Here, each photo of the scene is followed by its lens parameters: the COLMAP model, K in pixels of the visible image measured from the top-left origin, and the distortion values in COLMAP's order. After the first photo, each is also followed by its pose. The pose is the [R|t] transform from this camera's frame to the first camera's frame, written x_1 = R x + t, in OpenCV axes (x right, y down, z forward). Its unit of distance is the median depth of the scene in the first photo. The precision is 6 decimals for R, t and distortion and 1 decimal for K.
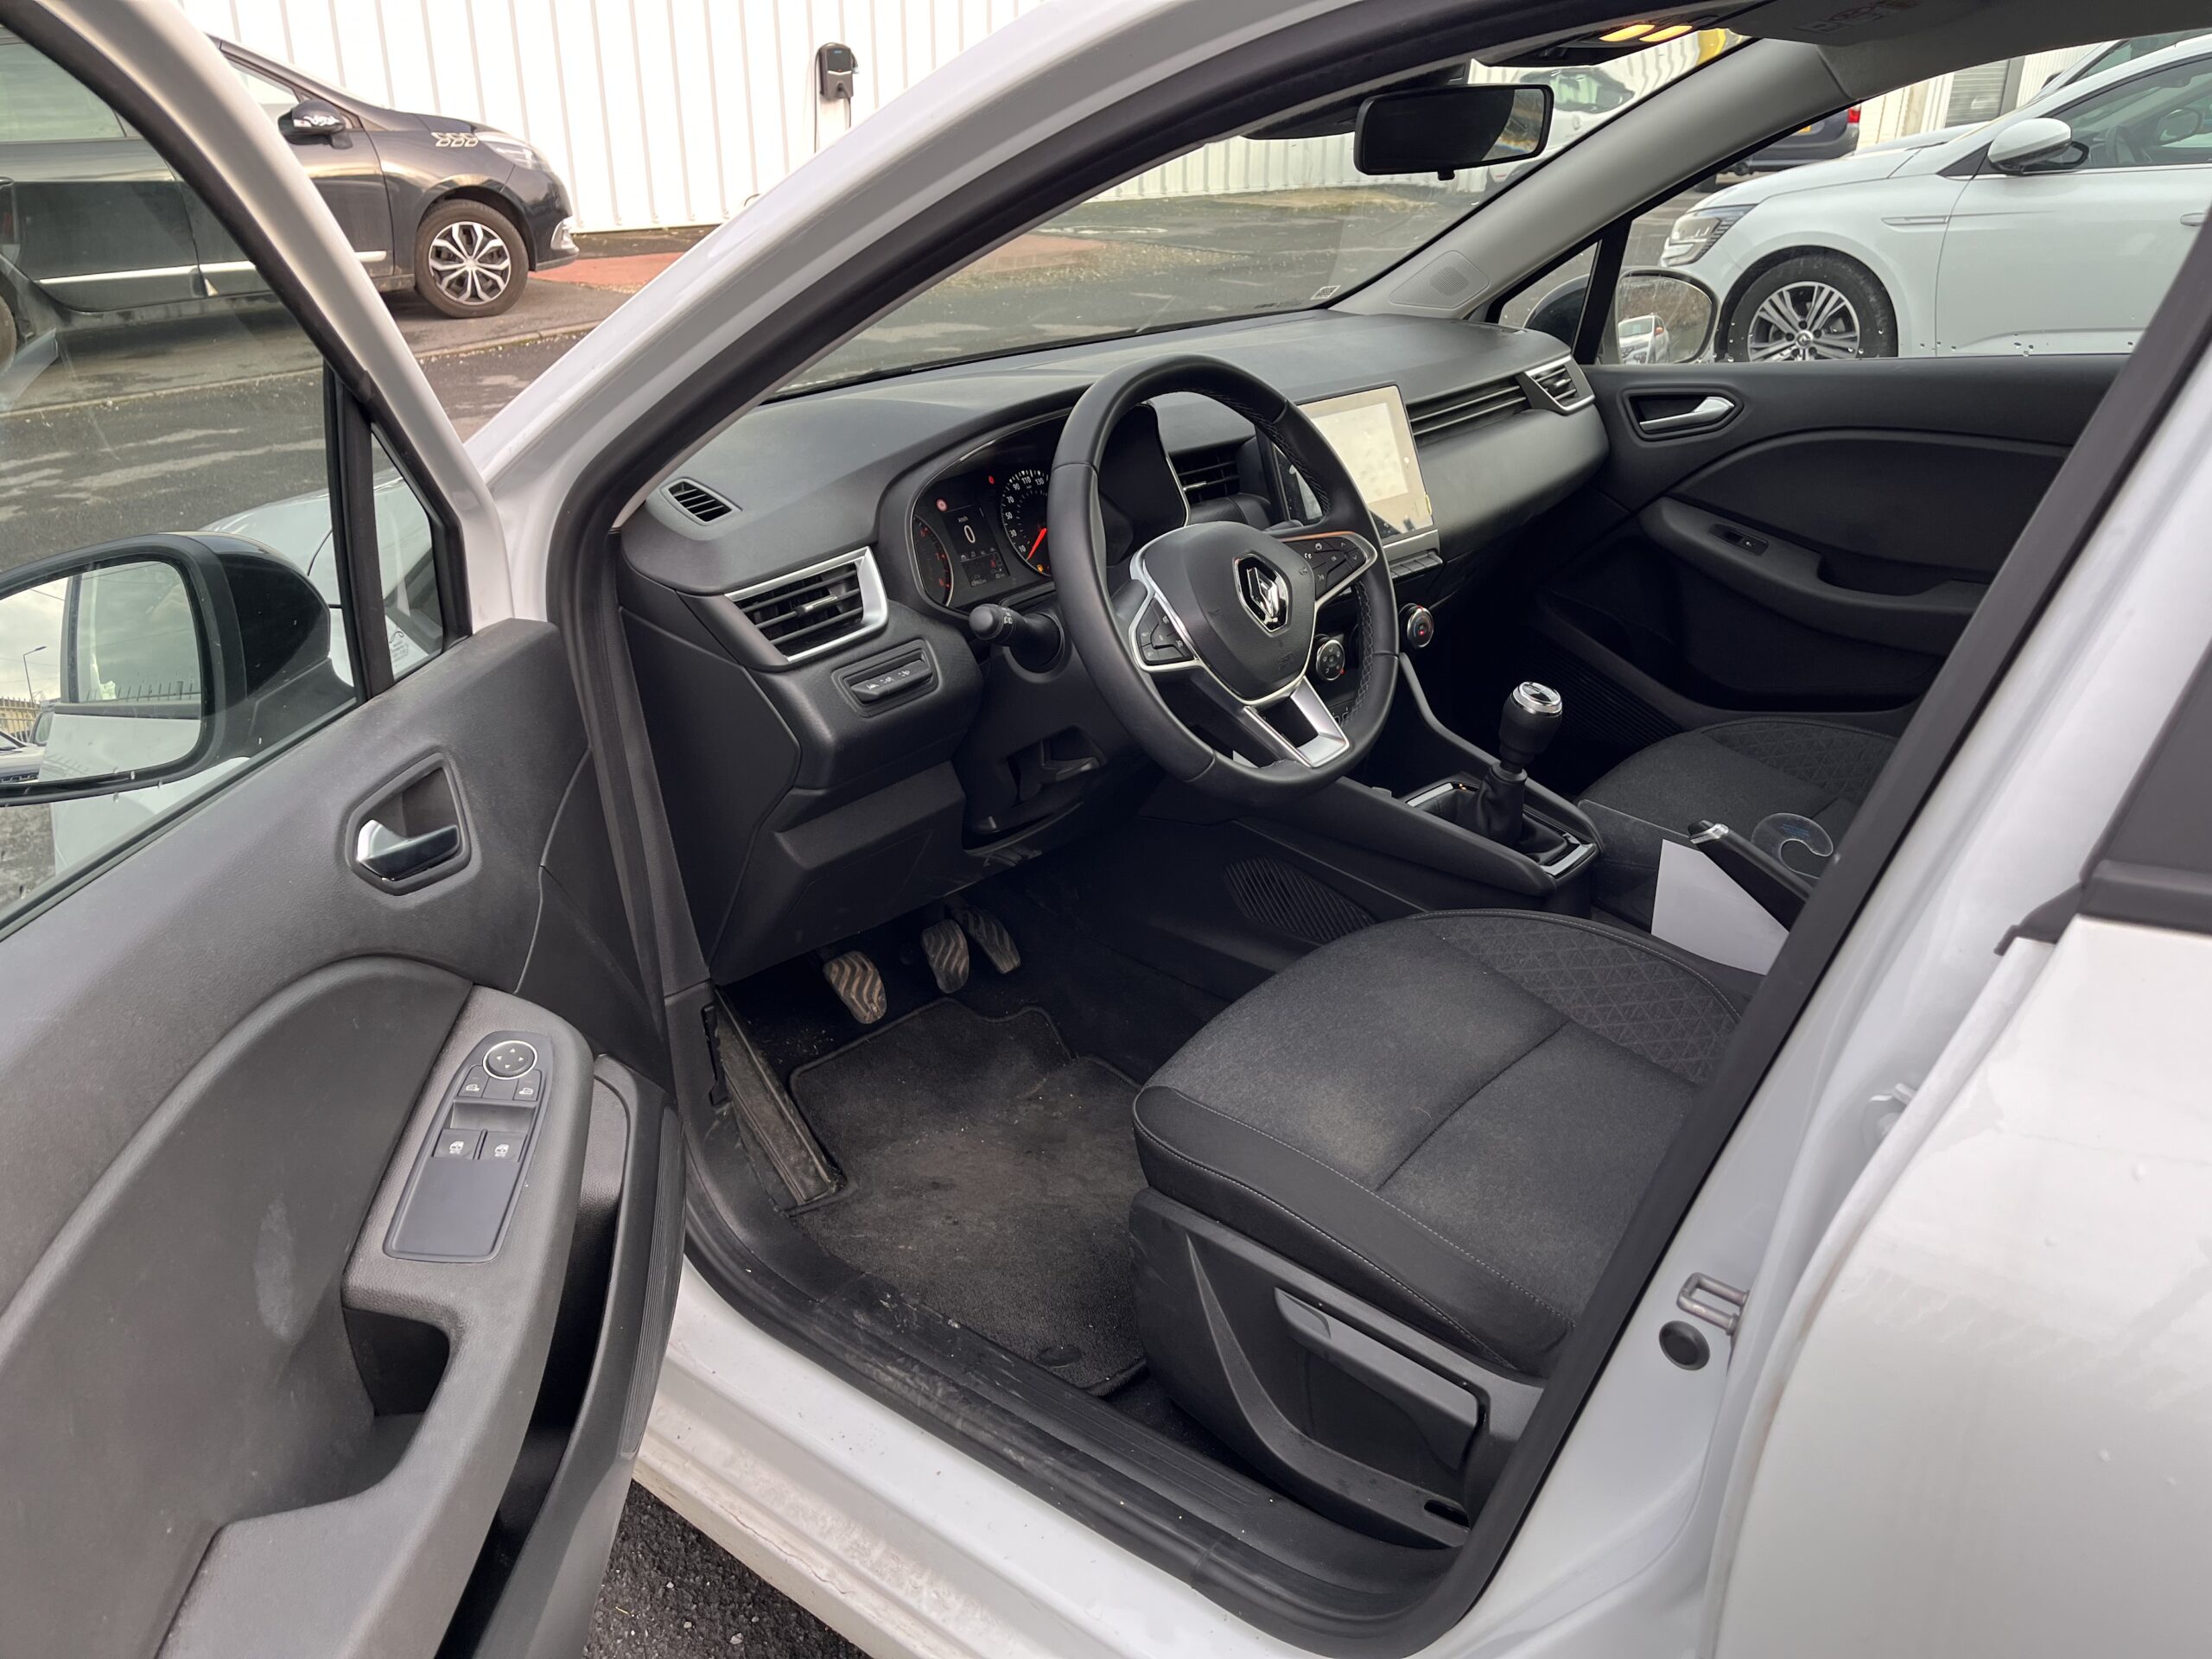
lens RADIAL K [[1687.8, 0, 1095.7], [0, 1687.8, 834.8], [0, 0, 1]] dist [0.000638, -0.009847]
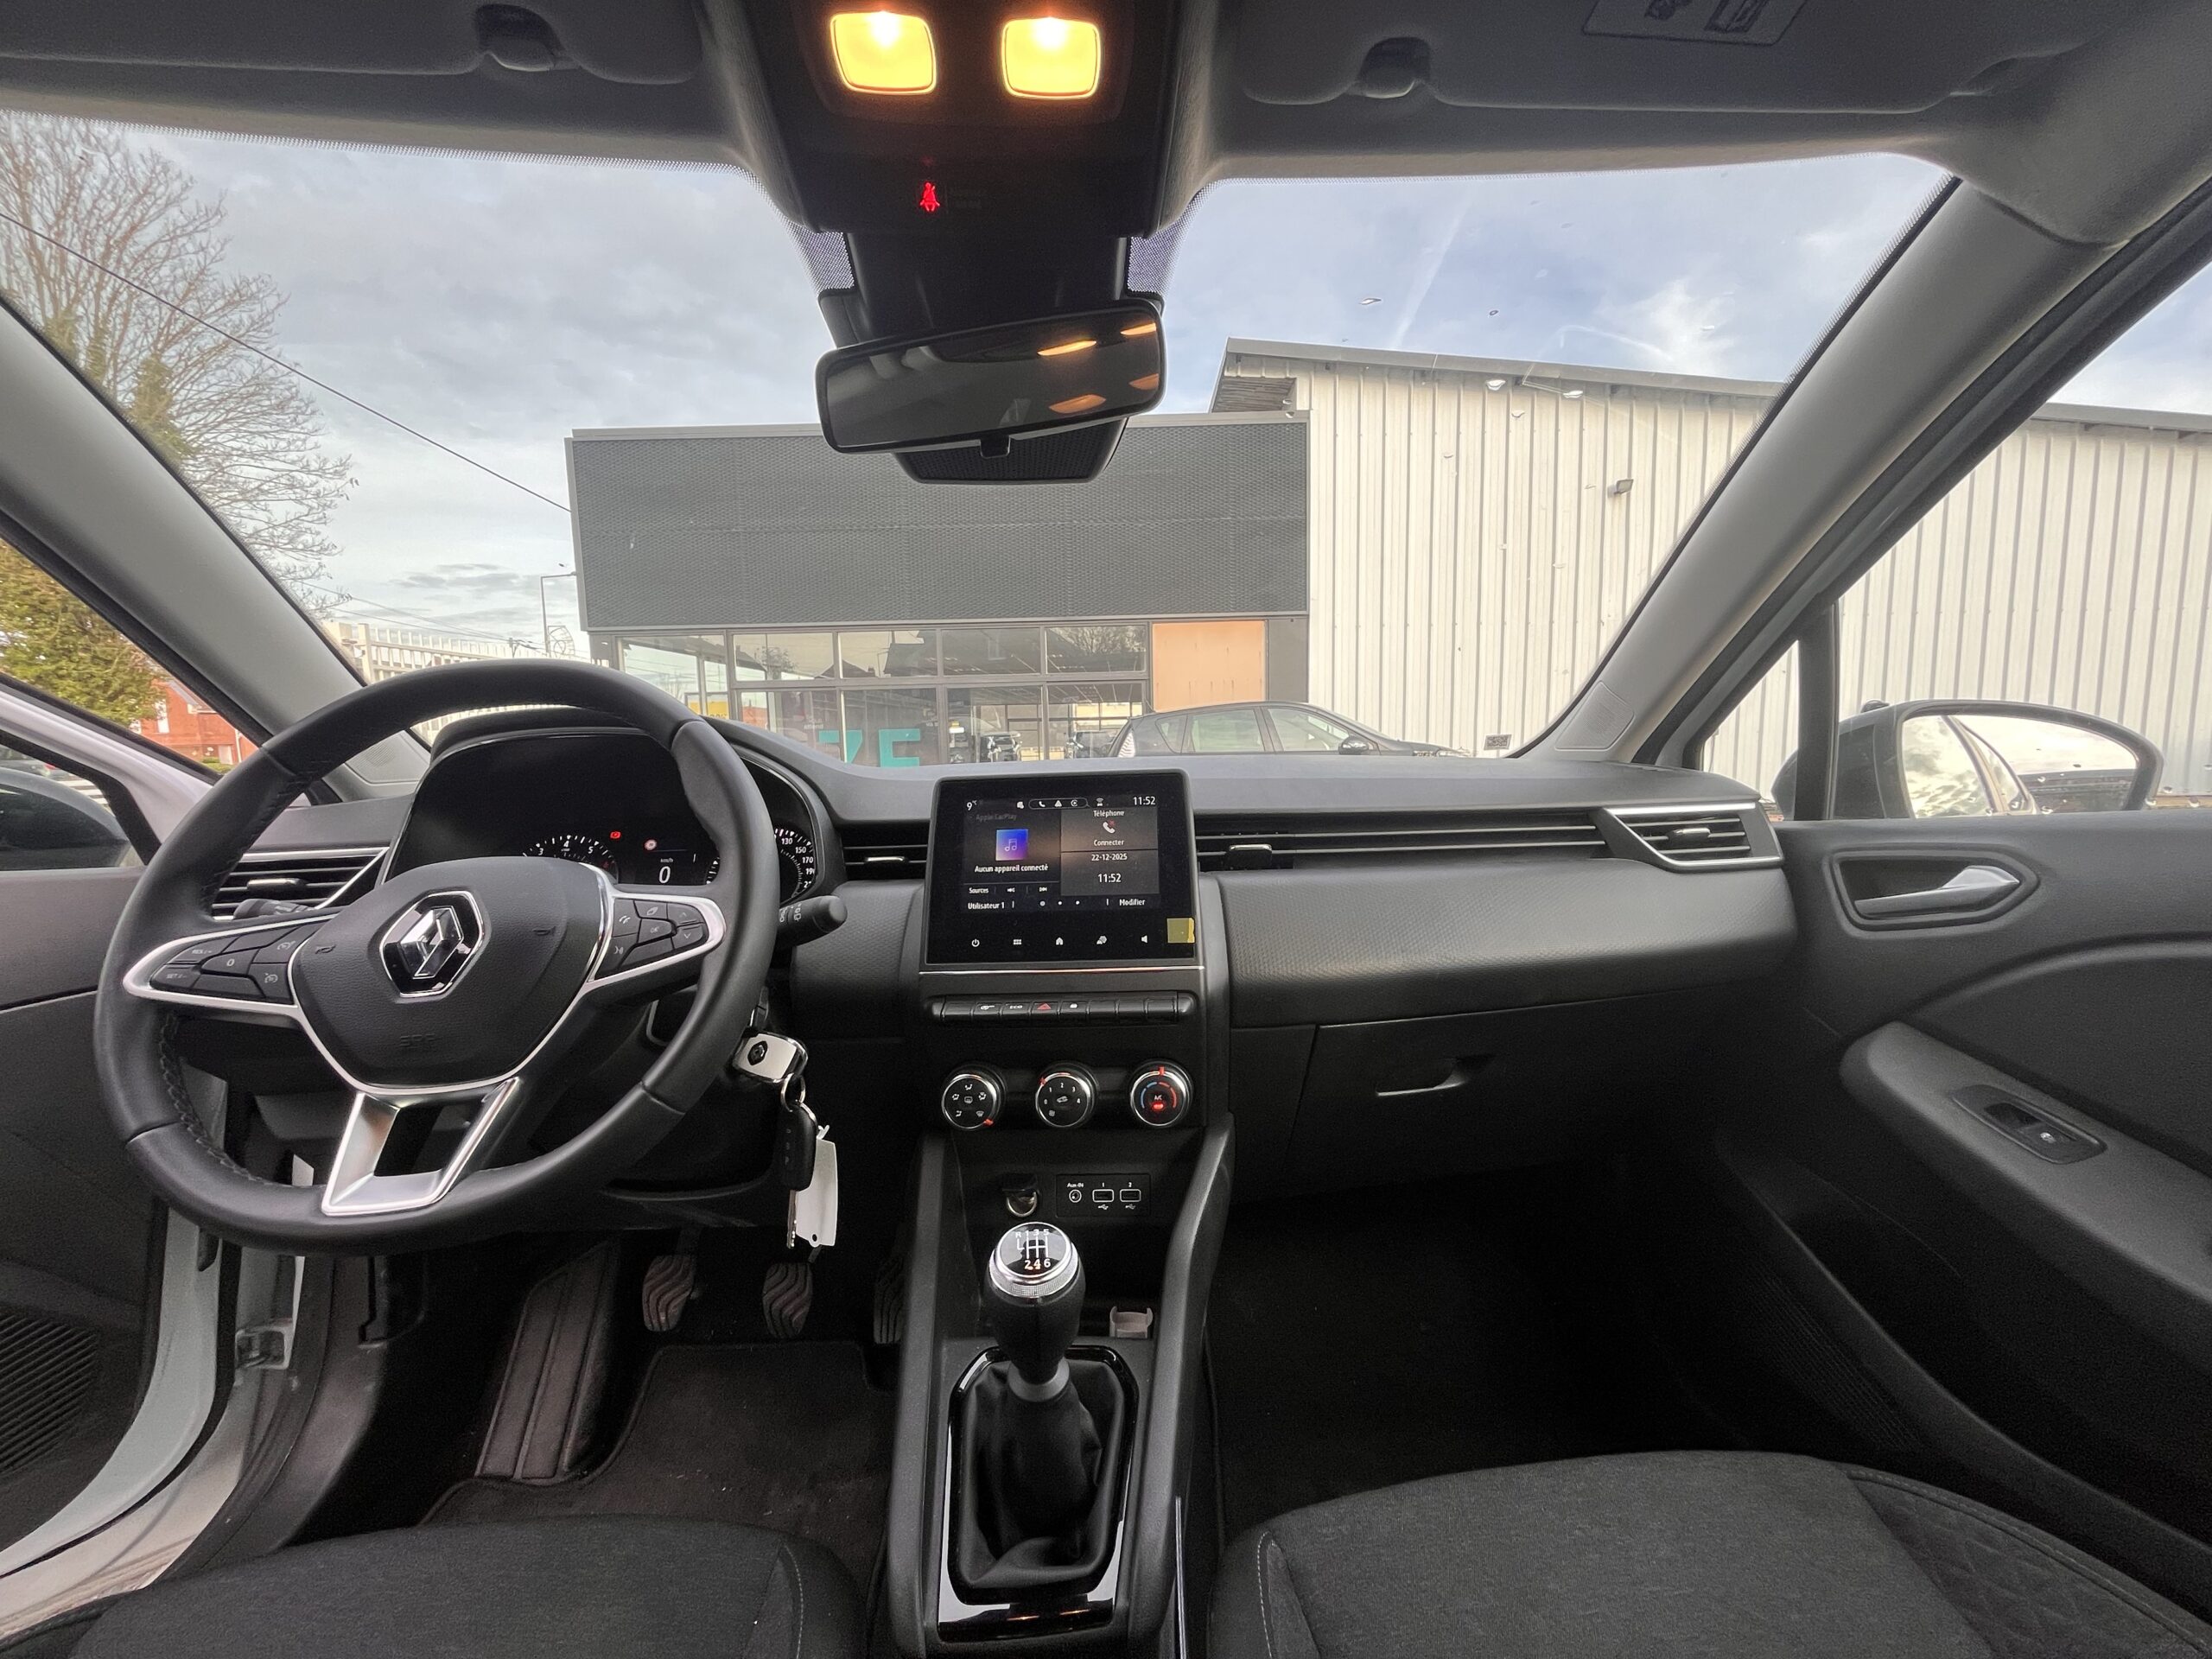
lens RADIAL K [[885.3, 0, 1115.2], [0, 885.3, 832.9], [0, 0, 1]] dist [-0.001225, -0.000323]
pose [[0.701191, 0.053090, -0.710994, 0.488678], [-0.280159, 0.937526, -0.206290, -0.161303], [0.655623, 0.343840, 0.672259, 0.778732]]
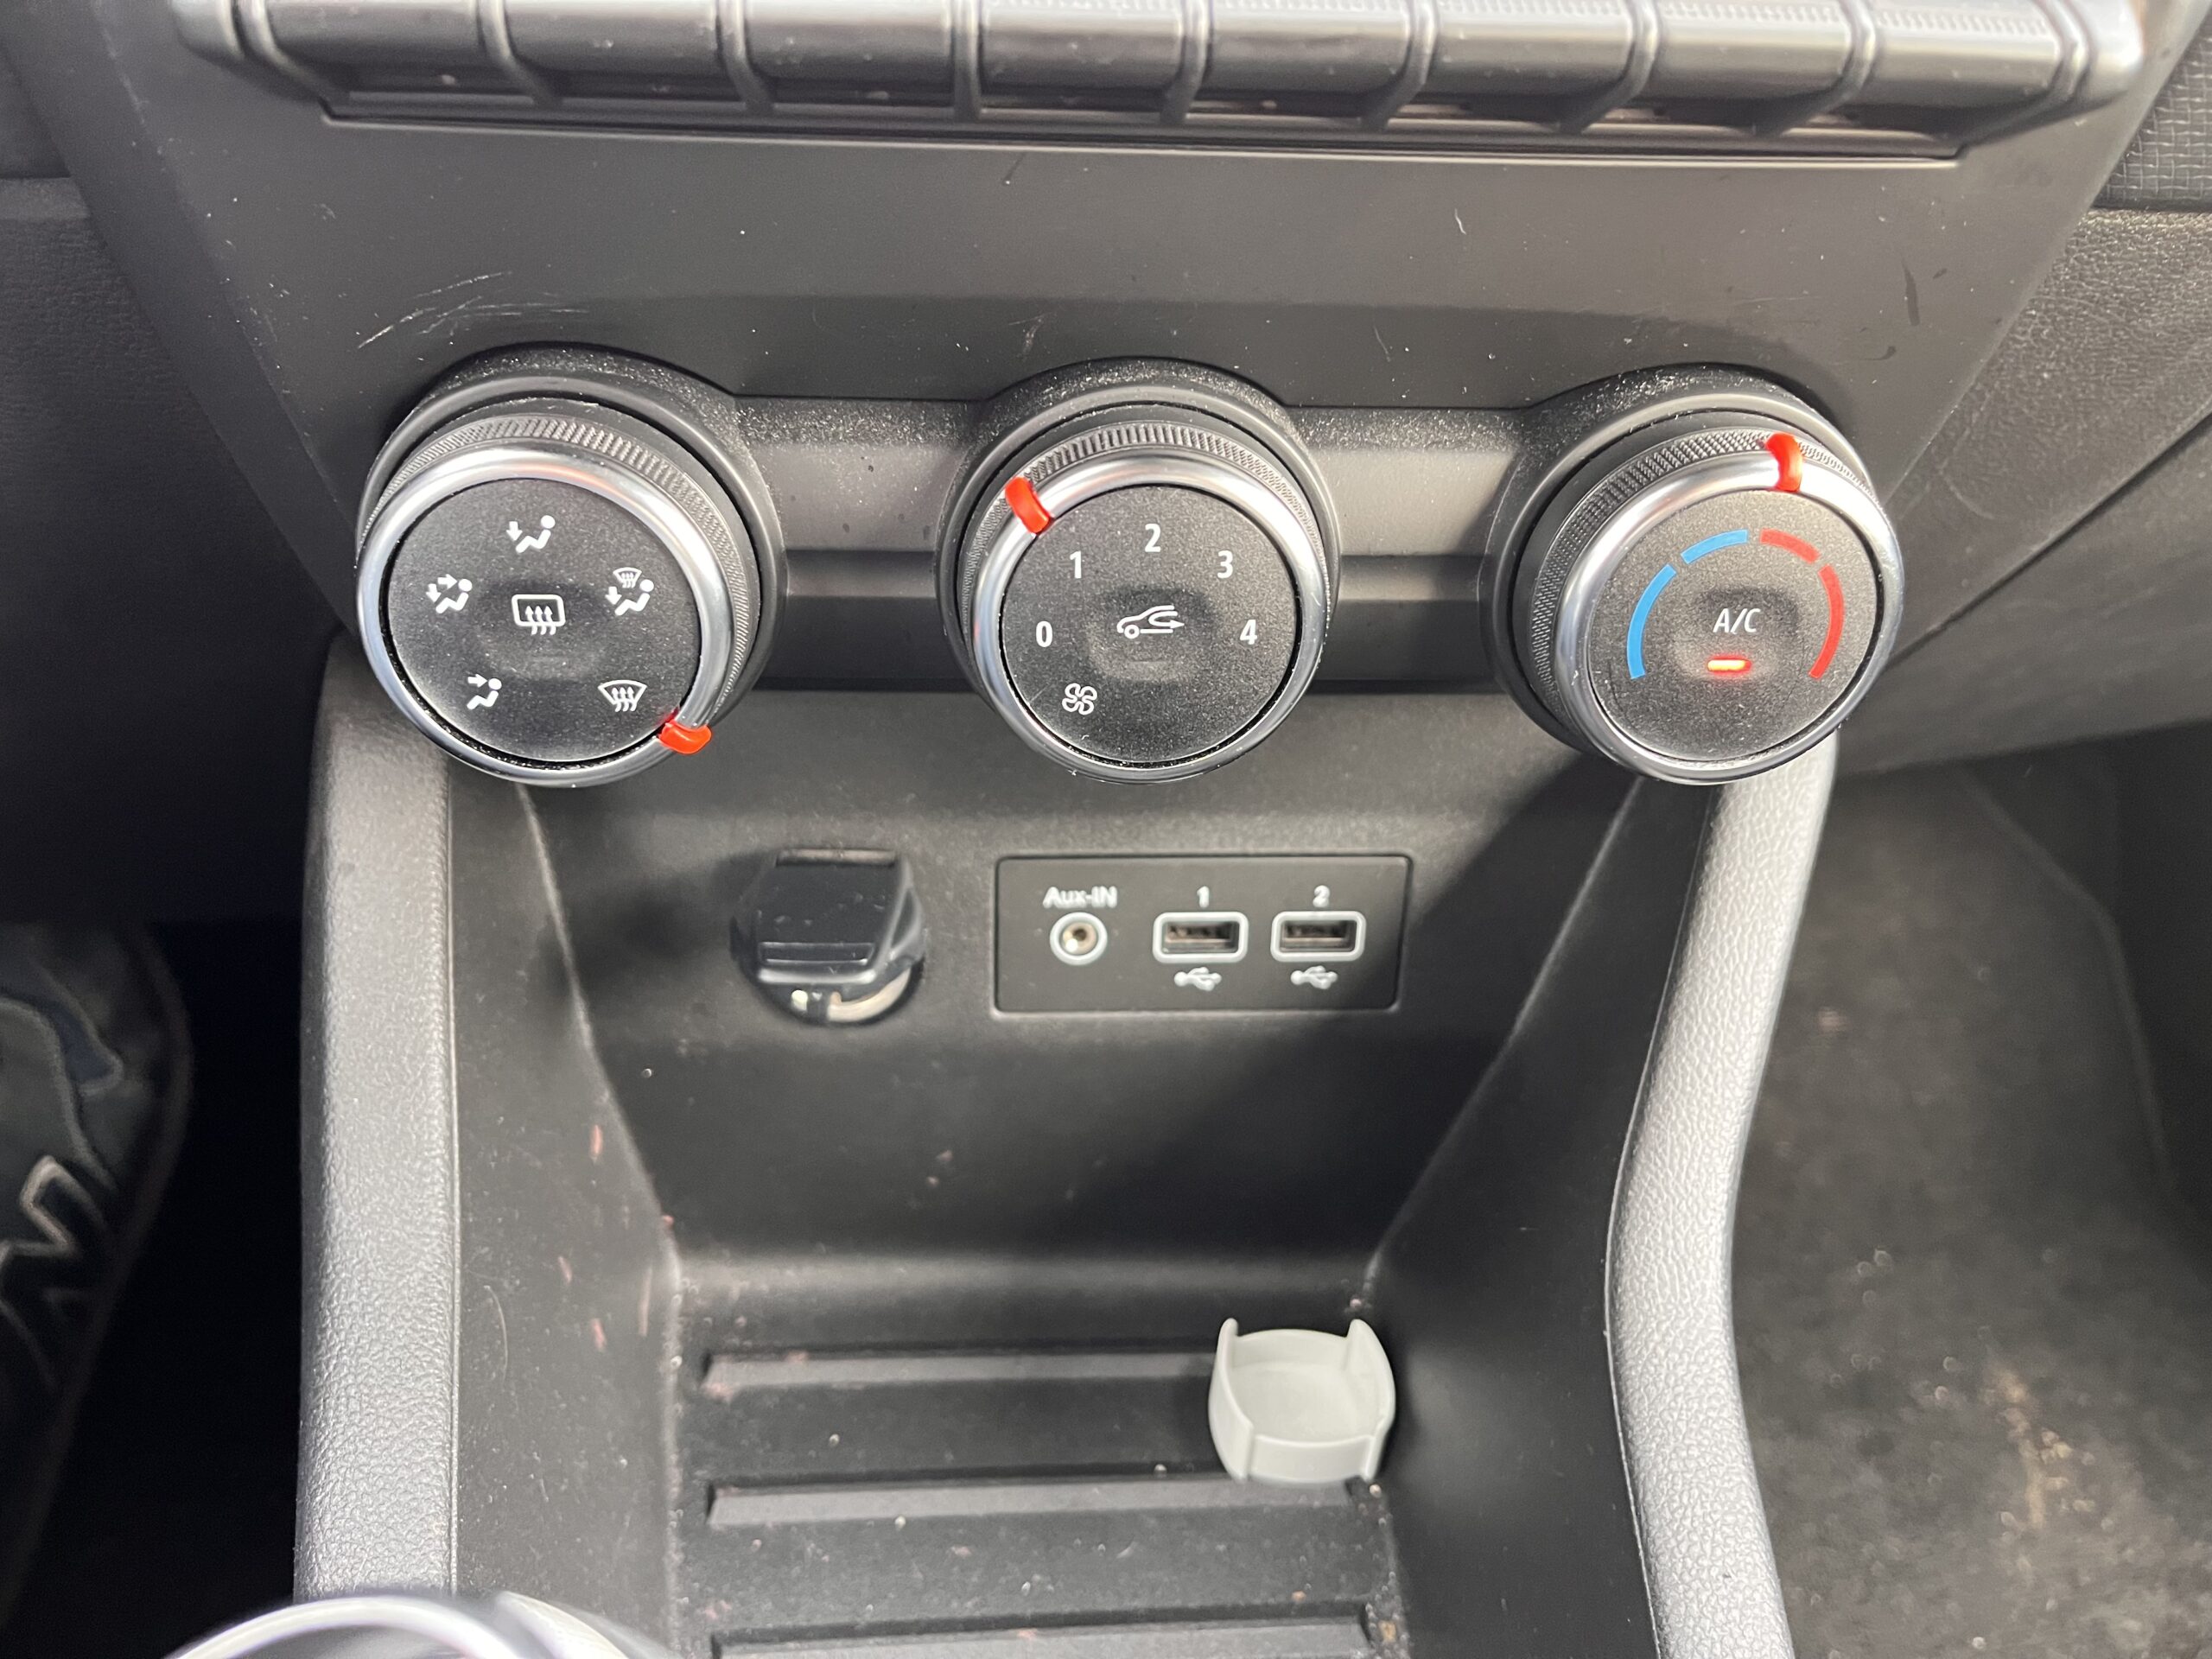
lens RADIAL K [[1689.2, 0, 1104.3], [0, 1689.2, 711.3], [0, 0, 1]] dist [0.001841, -0.002039]
pose [[0.775464, 0.387260, -0.498683, 0.243455], [-0.314010, 0.921757, 0.227511, -0.144027], [0.547770, -0.019835, 0.836394, 0.978941]]
